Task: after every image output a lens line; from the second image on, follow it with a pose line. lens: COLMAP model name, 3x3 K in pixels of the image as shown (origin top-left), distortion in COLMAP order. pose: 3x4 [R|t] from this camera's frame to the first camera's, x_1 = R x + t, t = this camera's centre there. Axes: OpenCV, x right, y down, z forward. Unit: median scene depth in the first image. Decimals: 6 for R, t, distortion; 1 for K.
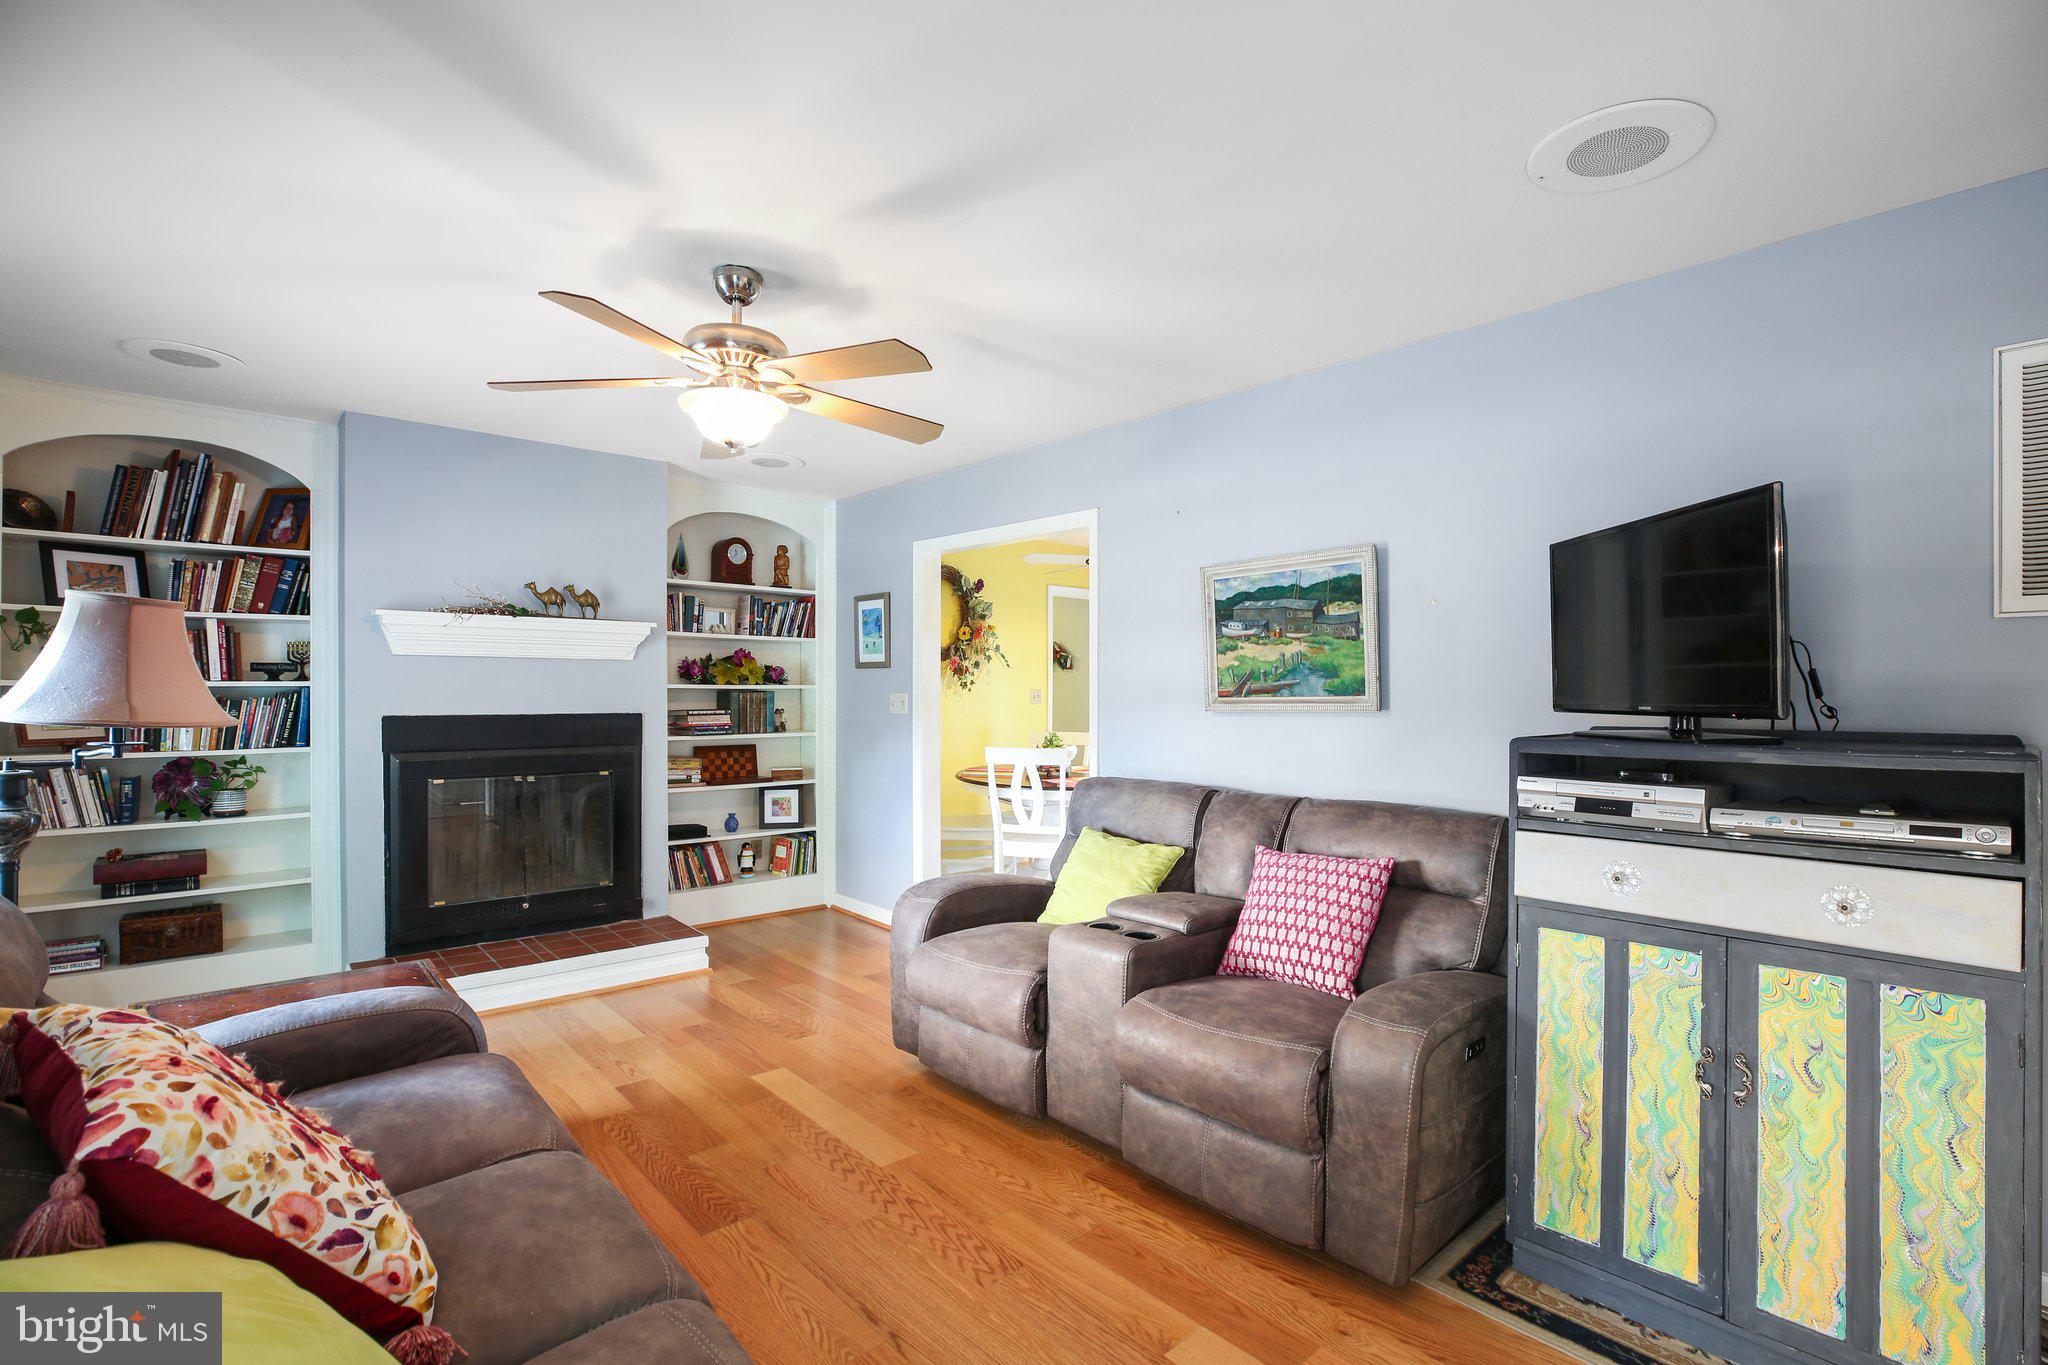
lens RADIAL K [[954.2, 0, 1030.7], [0, 954.2, 689.3], [0, 0, 1]] dist [-0.024732, 0.006562]
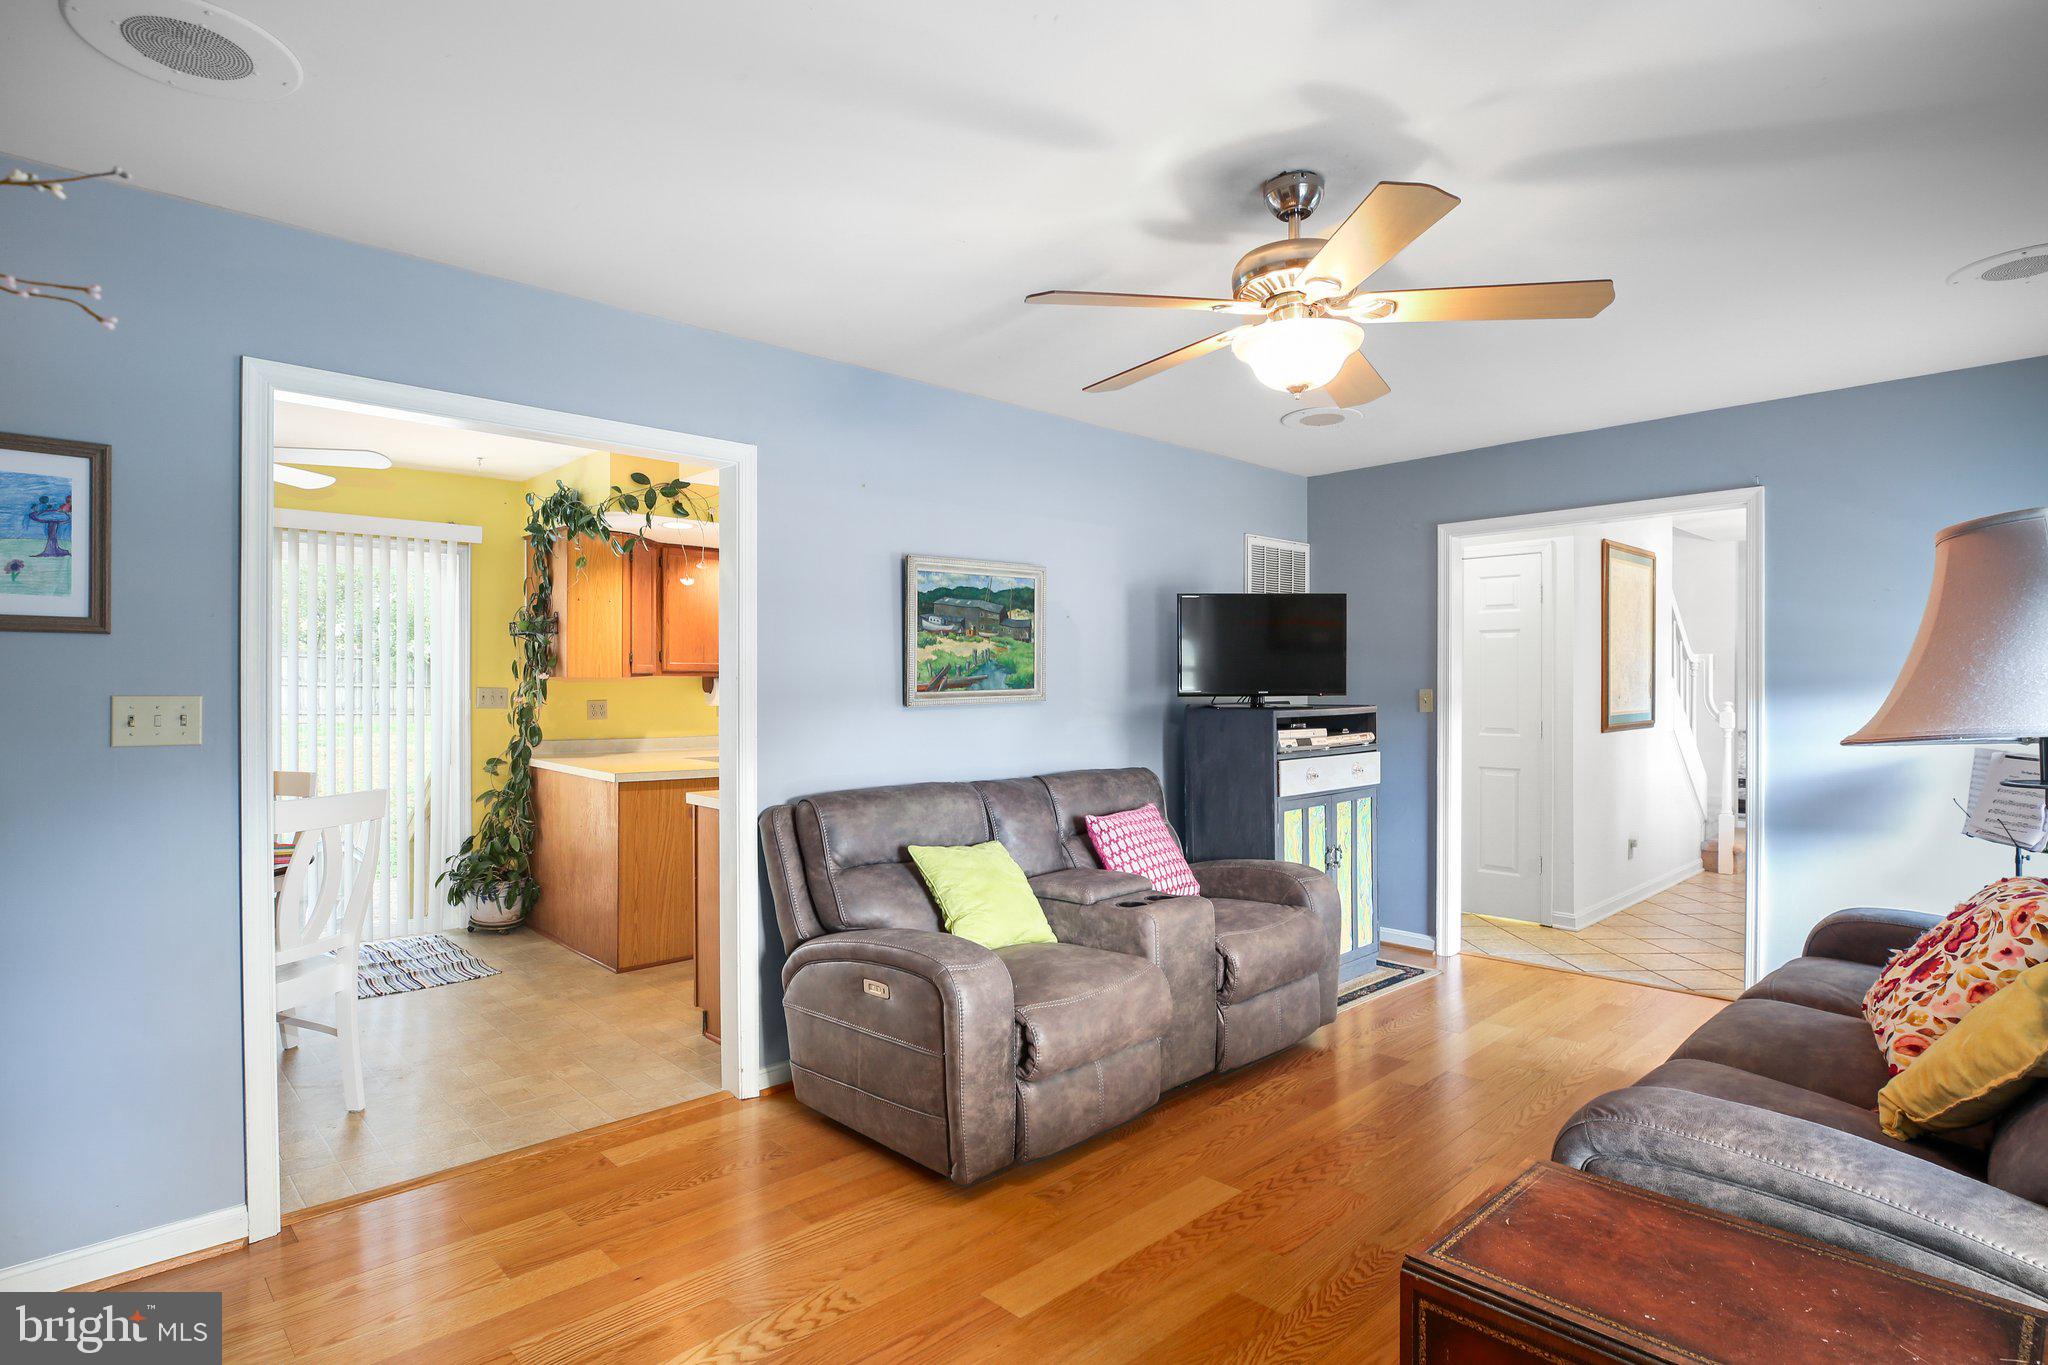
lens RADIAL K [[1073.6, 0, 1028.8], [0, 1073.6, 674.0], [0, 0, 1]] dist [-0.021005, 0.003275]
pose [[-0.041949, 0.005332, 0.999106, -0.978842], [0.001914, 0.999984, -0.005256, -0.004179], [-0.999118, 0.001692, -0.041958, 1.014073]]
